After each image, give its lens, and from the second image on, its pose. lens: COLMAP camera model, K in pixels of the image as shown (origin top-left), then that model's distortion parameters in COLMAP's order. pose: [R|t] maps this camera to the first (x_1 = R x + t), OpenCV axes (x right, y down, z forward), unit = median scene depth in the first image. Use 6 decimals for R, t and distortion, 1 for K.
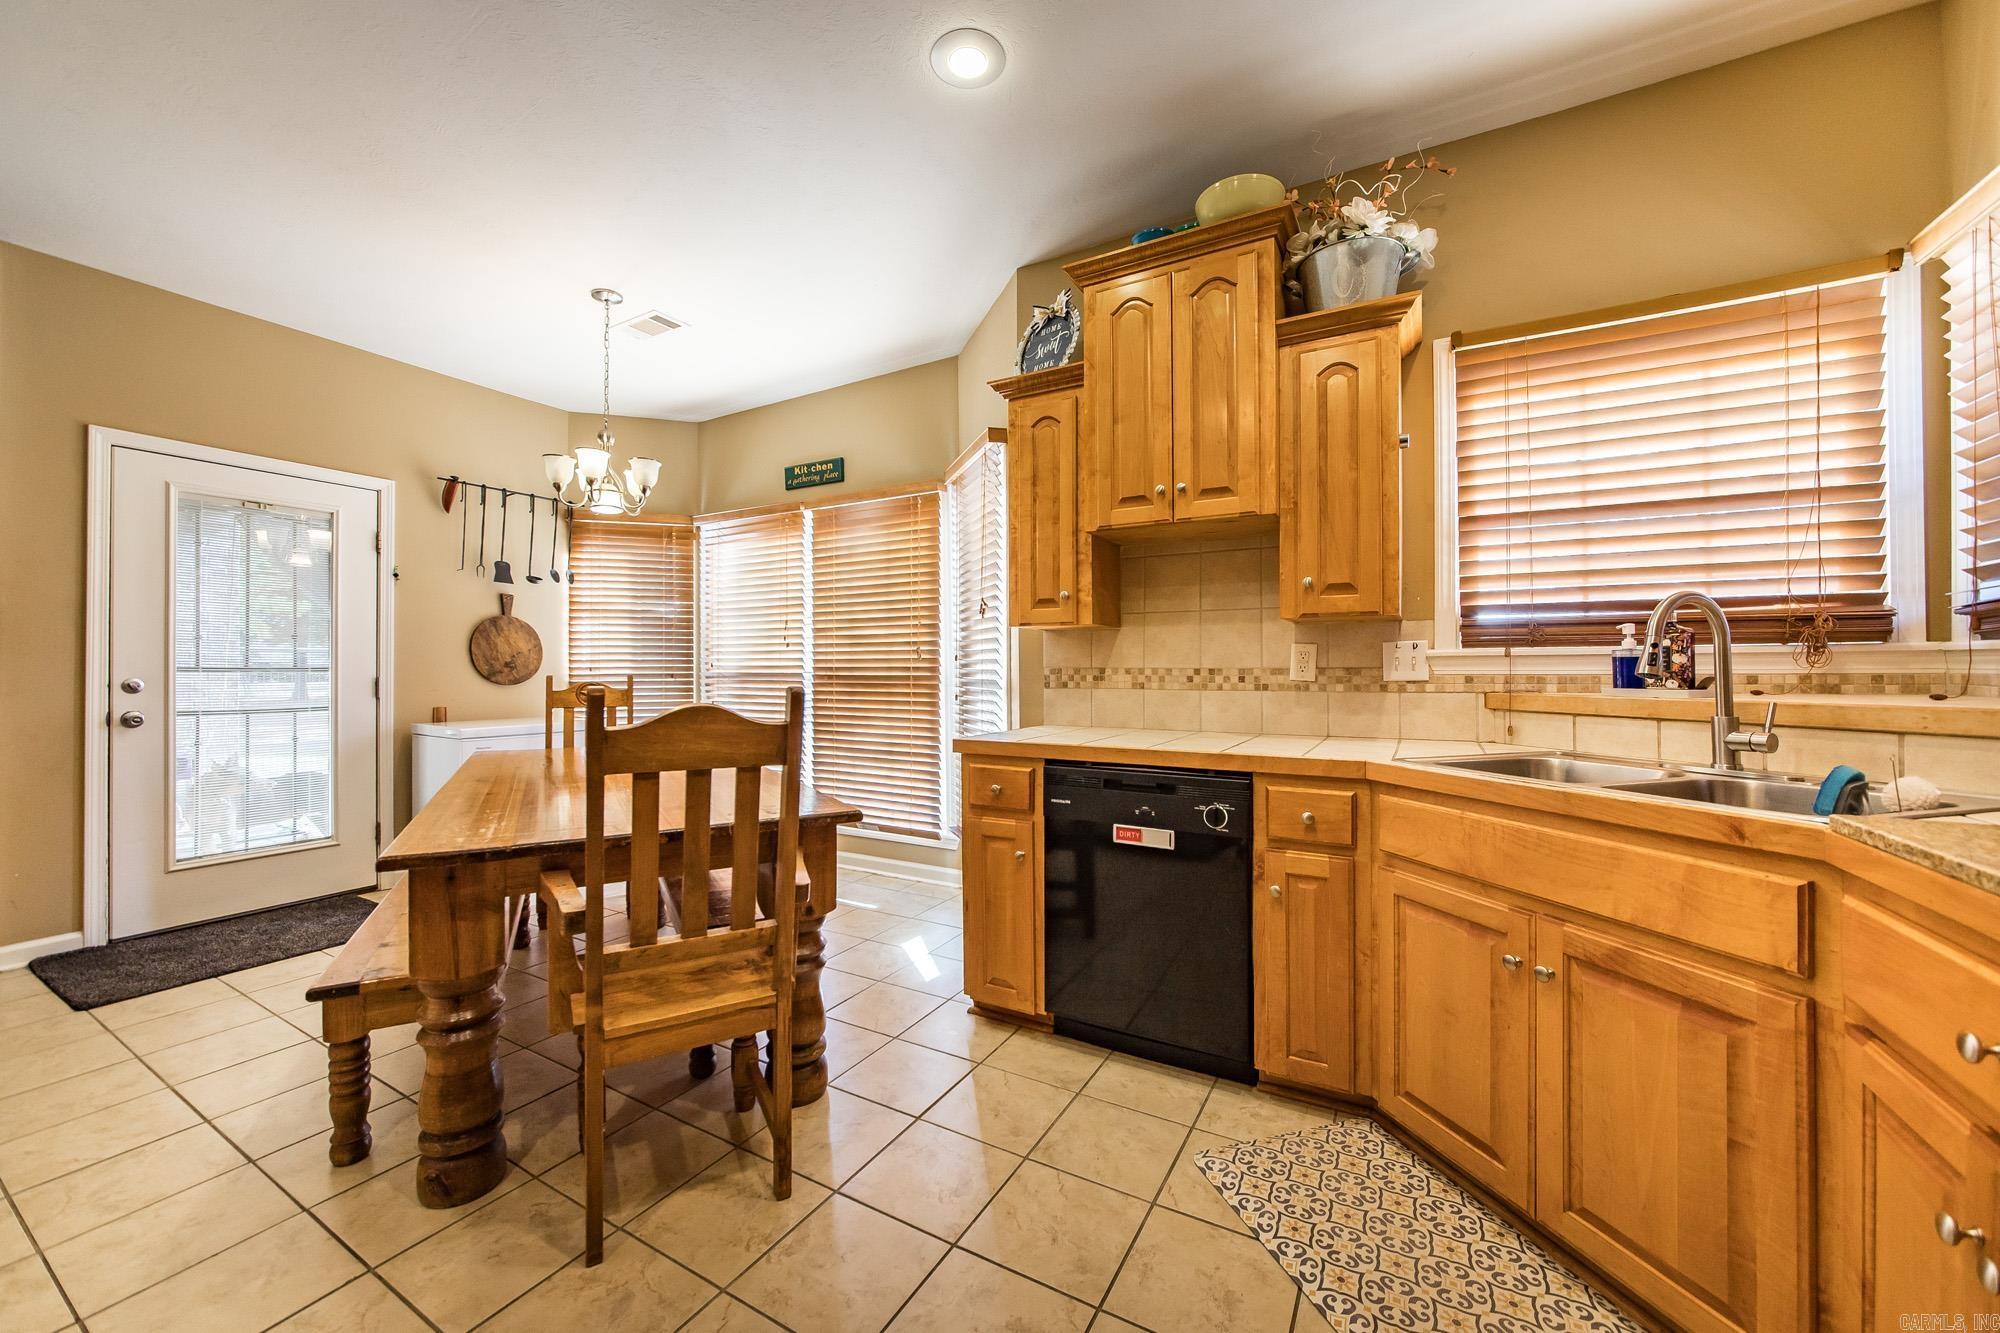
lens RADIAL K [[755.9, 0, 1000.0], [0, 755.9, 666.5], [0, 0, 1]] dist [-0.001113, -0.000034]
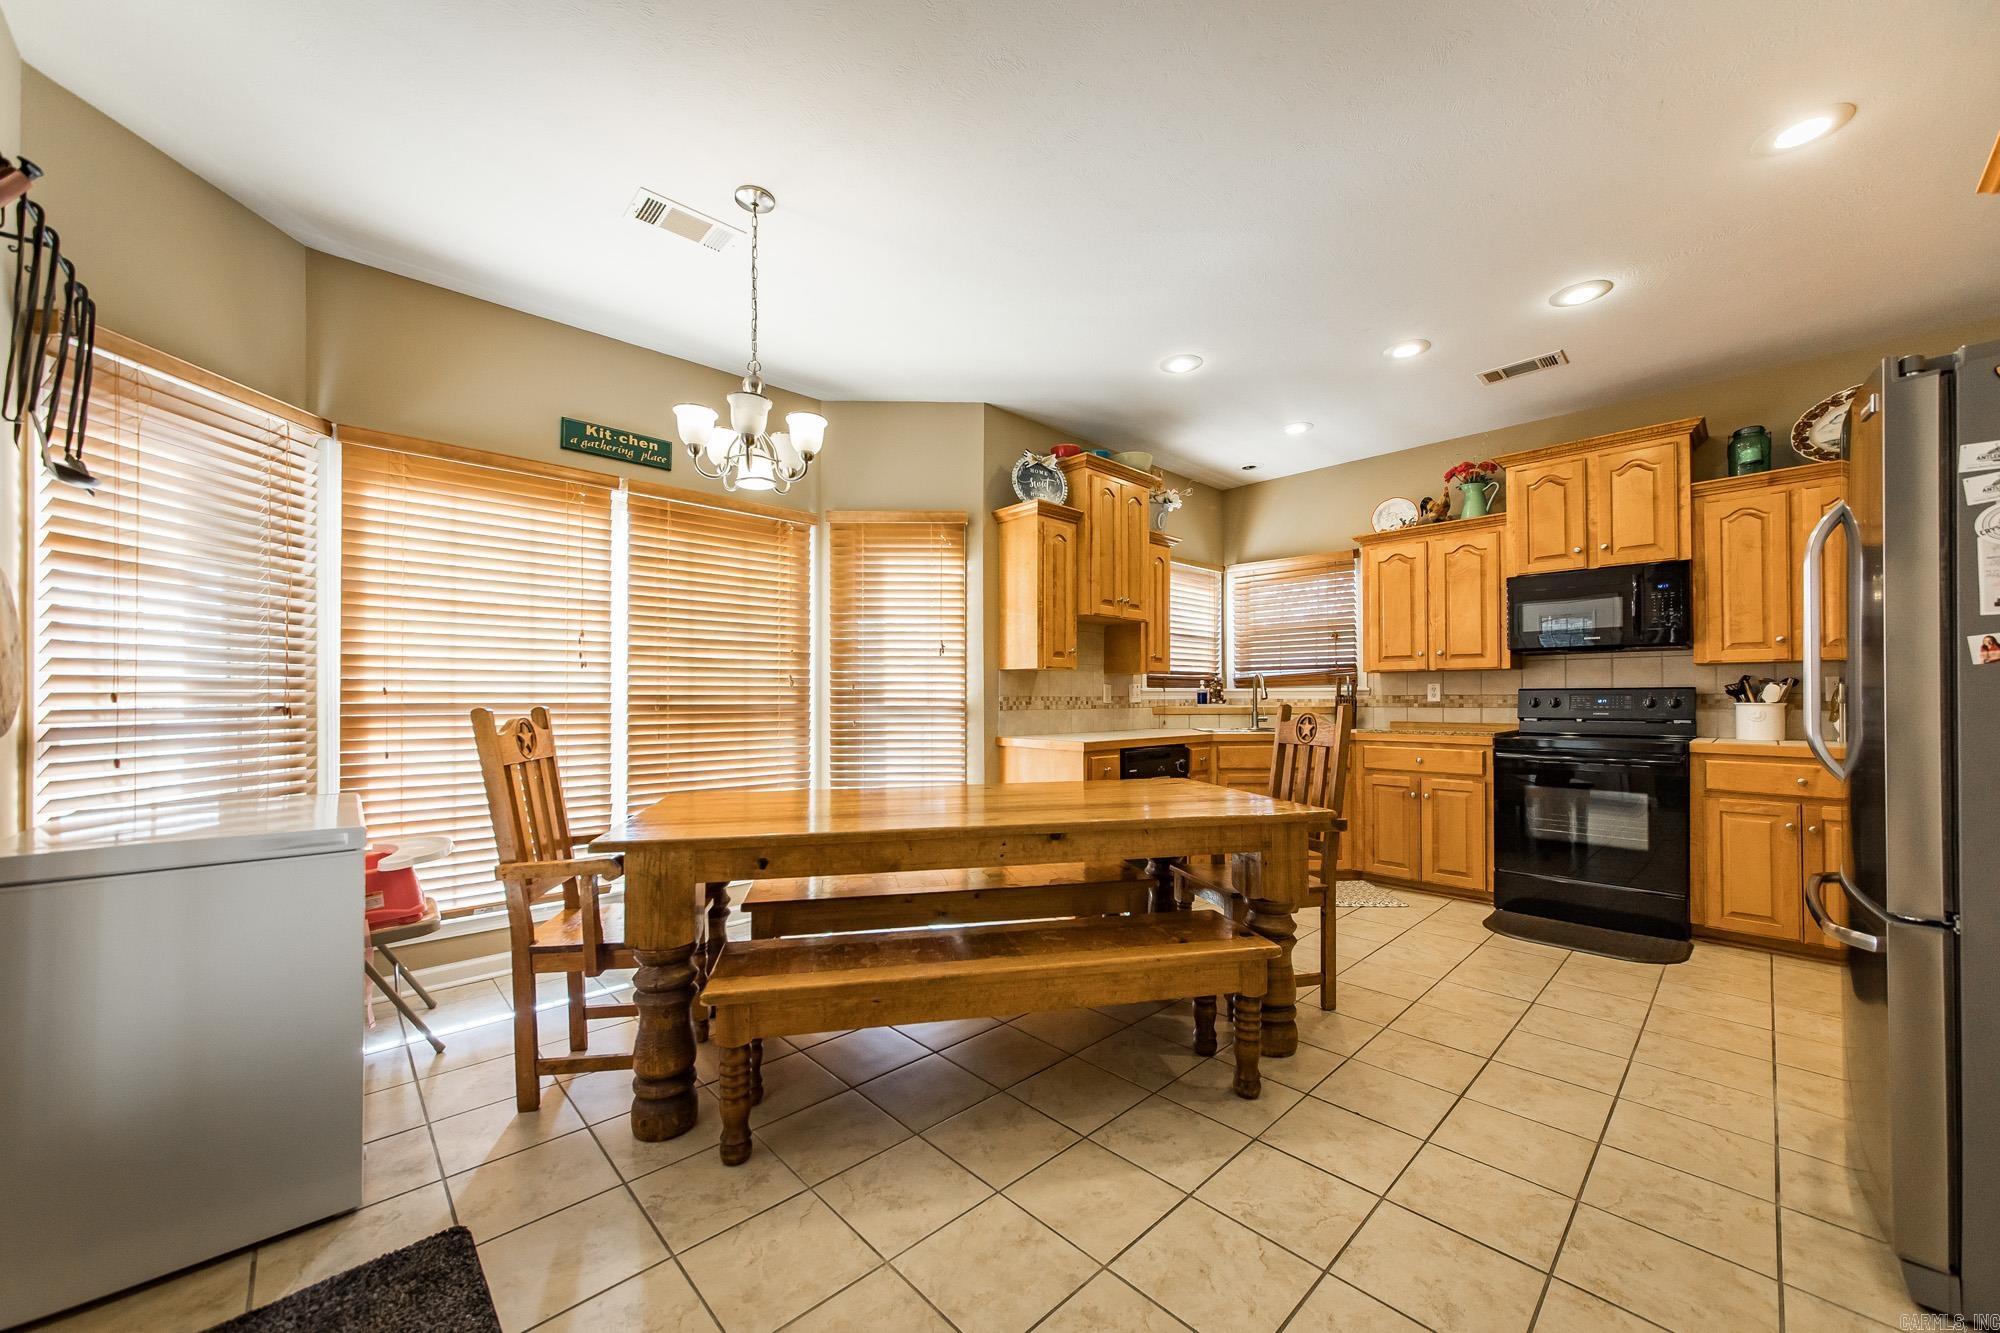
lens RADIAL K [[725.3, 0, 997.6], [0, 725.3, 689.1], [0, 0, 1]] dist [-0.001334, -0.000094]
pose [[0.287871, 0.011950, 0.957595, -1.528596], [-0.001424, 0.999926, -0.012050, 0.005771], [-0.957668, 0.002106, 0.287867, 0.757336]]
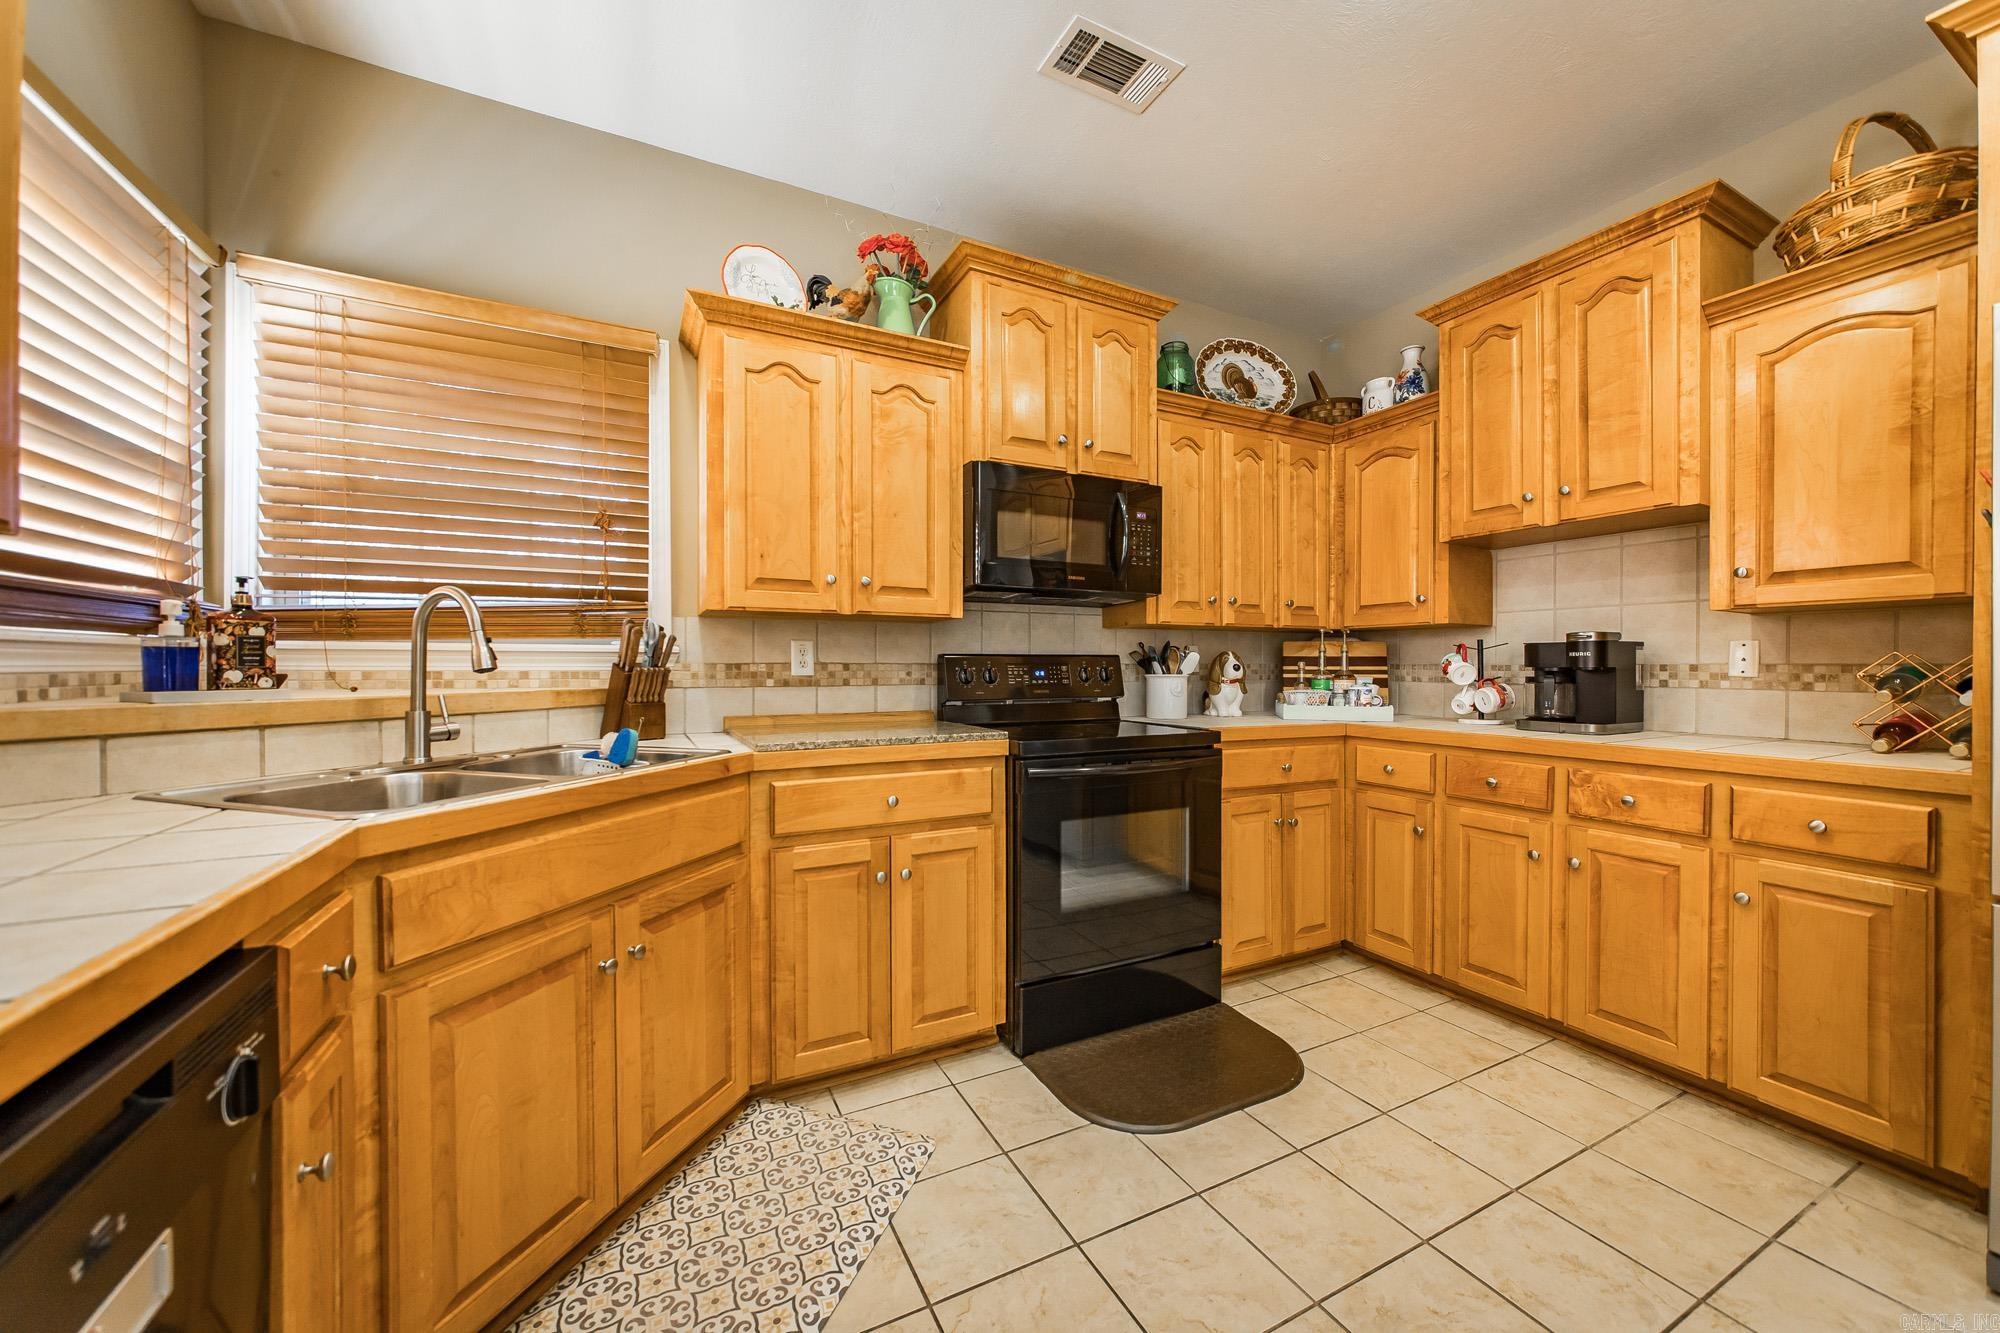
lens RADIAL K [[731.6, 0, 1002.0], [0, 731.6, 671.8], [0, 0, 1]] dist [-0.001172, -0.000105]
pose [[-0.835830, 0.001166, 0.548987, -0.154709], [0.001517, 0.999999, 0.000186, 0.008854], [-0.548986, 0.000988, -0.835831, 0.908876]]
